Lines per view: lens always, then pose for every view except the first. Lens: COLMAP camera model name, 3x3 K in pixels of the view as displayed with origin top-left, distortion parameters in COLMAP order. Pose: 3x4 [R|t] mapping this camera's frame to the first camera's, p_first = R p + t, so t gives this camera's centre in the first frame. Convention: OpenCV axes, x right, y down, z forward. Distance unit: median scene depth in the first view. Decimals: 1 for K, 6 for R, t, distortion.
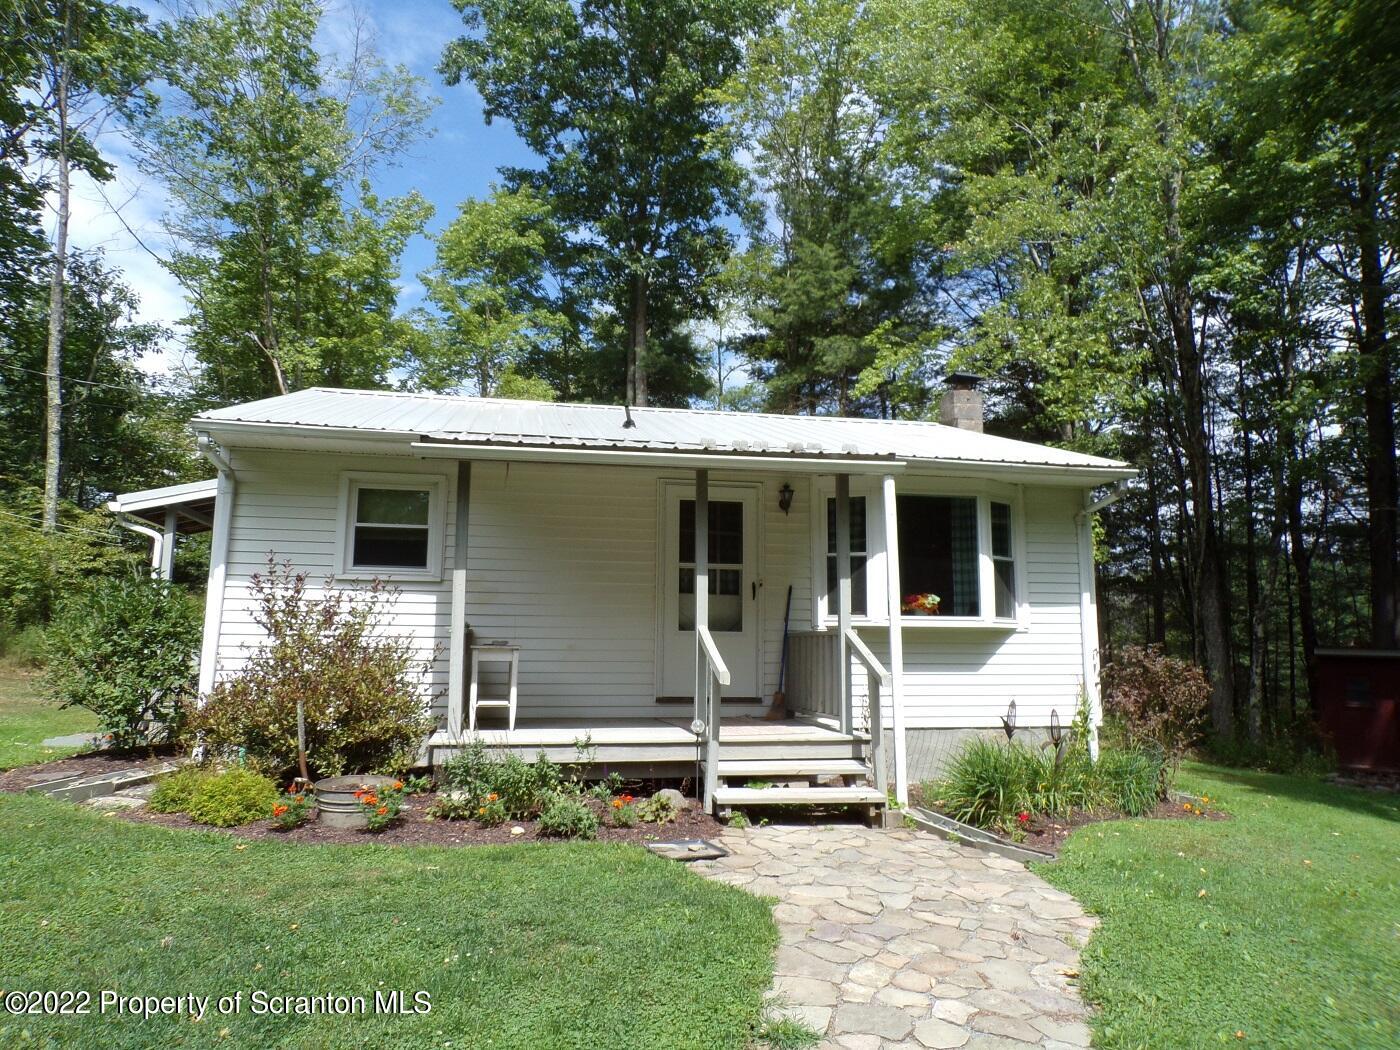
lens RADIAL K [[922.4, 0, 658.8], [0, 922.4, 522.3], [0, 0, 1]] dist [0.000200, -0.000140]
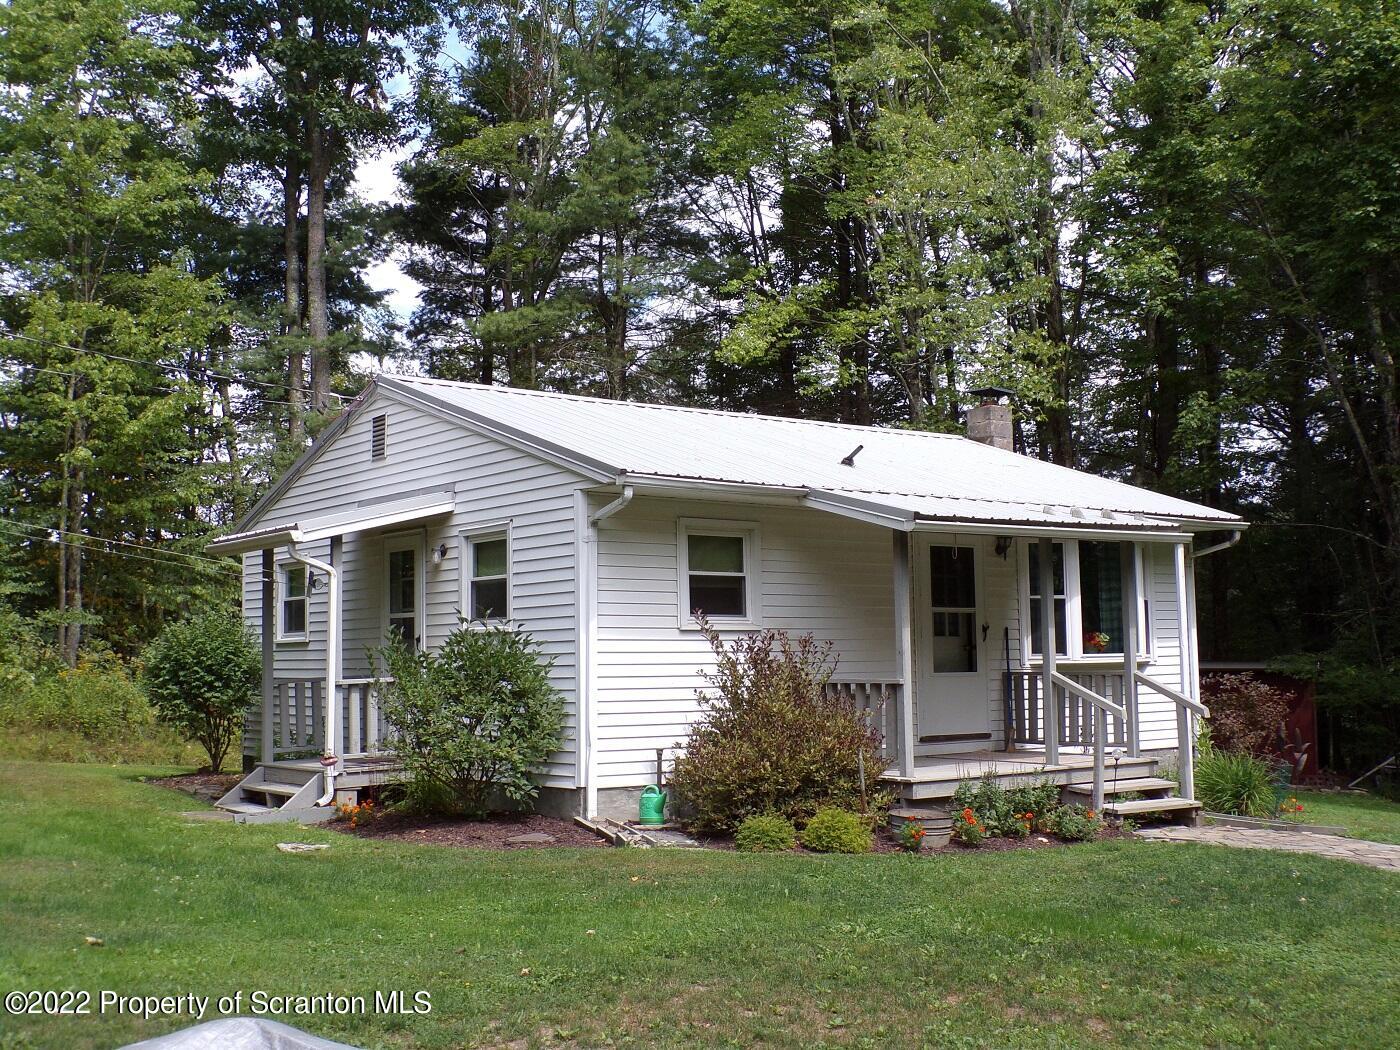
lens RADIAL K [[1608.3, 0, 700.0], [0, 1608.3, 525.0], [0, 0, 1]] dist [-0.062163, 0.006059]
pose [[0.886054, 0.016797, 0.463278, -1.023202], [-0.034209, 0.998988, 0.029207, -0.090194], [-0.462319, -0.041727, 0.885732, -0.462795]]
